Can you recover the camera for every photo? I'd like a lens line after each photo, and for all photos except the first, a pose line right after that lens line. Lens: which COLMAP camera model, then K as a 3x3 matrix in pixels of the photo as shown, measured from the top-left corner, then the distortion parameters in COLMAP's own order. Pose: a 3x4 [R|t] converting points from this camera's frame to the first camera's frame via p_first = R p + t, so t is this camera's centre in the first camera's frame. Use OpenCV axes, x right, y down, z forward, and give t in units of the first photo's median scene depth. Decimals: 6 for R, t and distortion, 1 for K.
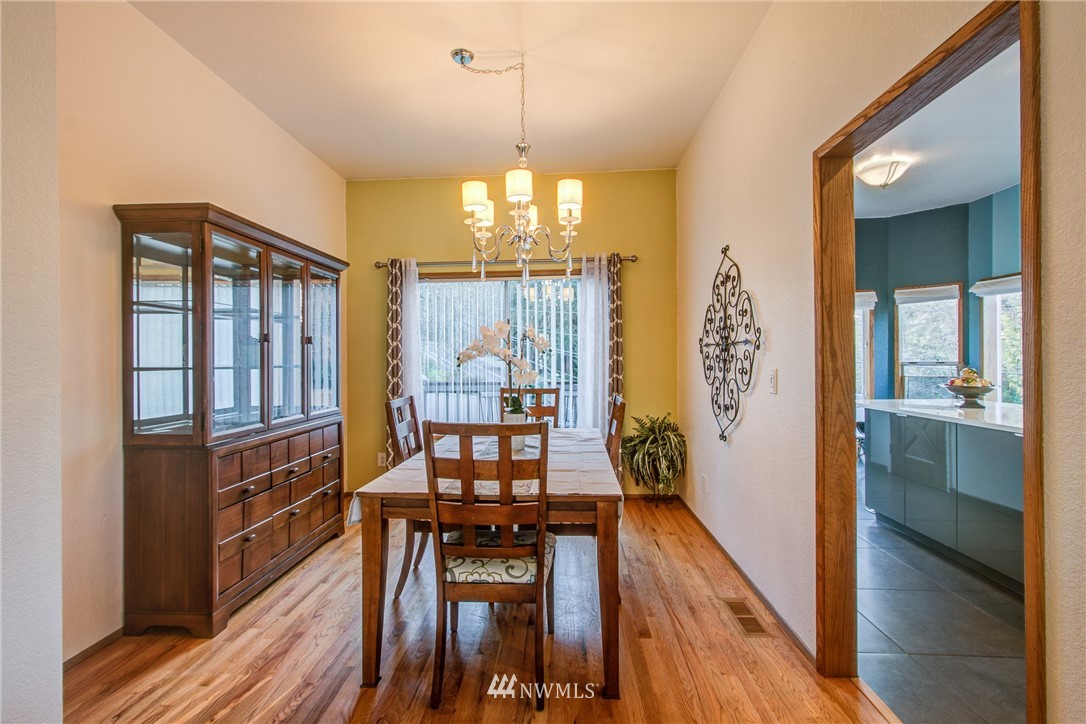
lens RADIAL K [[504.6, 0, 536.3], [0, 504.6, 359.0], [0, 0, 1]] dist [0.003070, 0.000557]
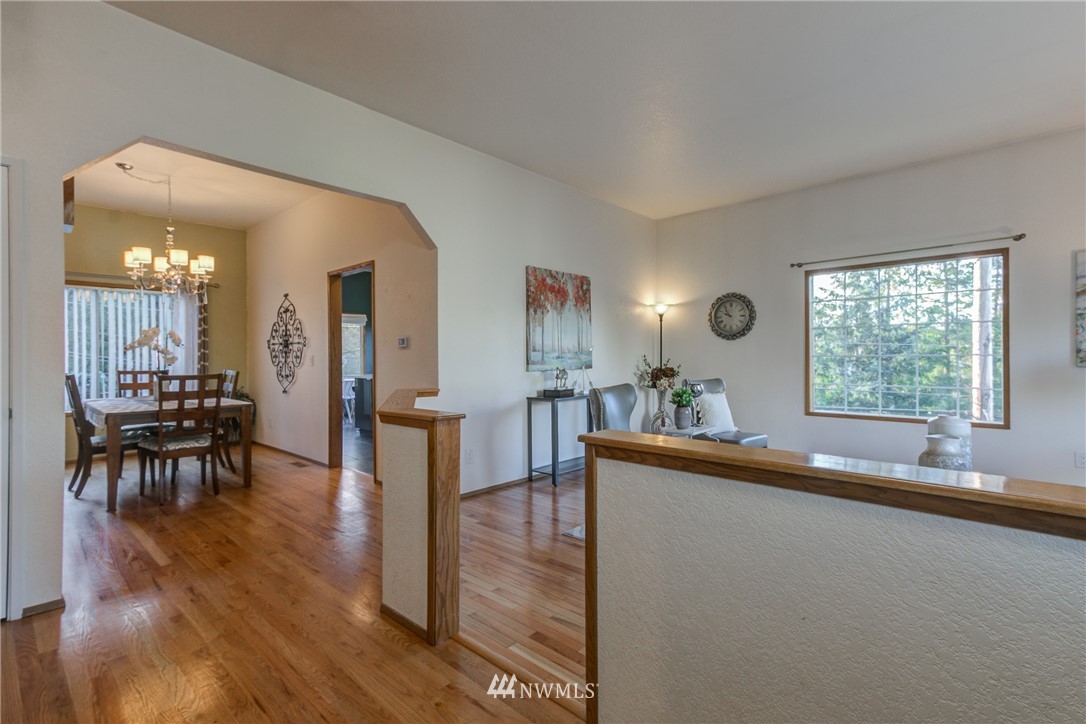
lens RADIAL K [[504.6, 0, 536.3], [0, 504.6, 359.0], [0, 0, 1]] dist [0.003070, 0.000557]
pose [[0.639427, 0.000599, 0.768852, -0.570119], [0.001893, 0.999995, -0.002354, 0.039989], [-0.768850, 0.002961, 0.639423, -1.112333]]
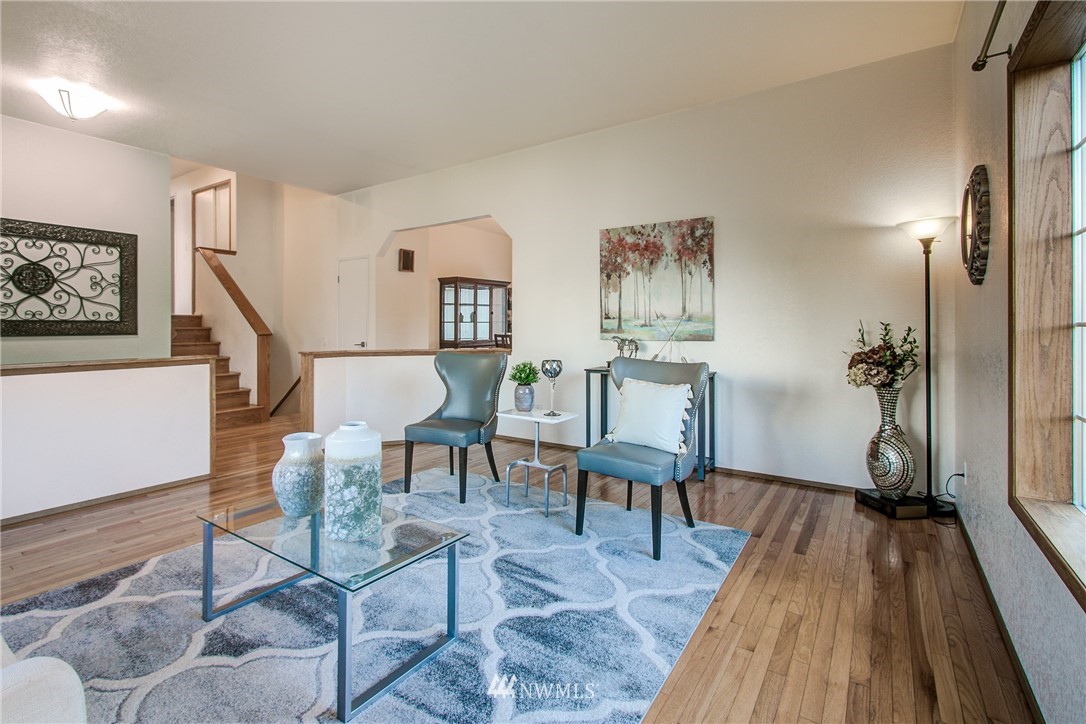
lens RADIAL K [[498.5, 0, 544.9], [0, 498.5, 323.7], [0, 0, 1]] dist [0.000880, 0.000134]
pose [[0.859220, 0.004425, -0.511586, 1.497067], [-0.005179, 0.999987, -0.000049, 0.025905], [0.511579, 0.002692, 0.859232, -1.508055]]
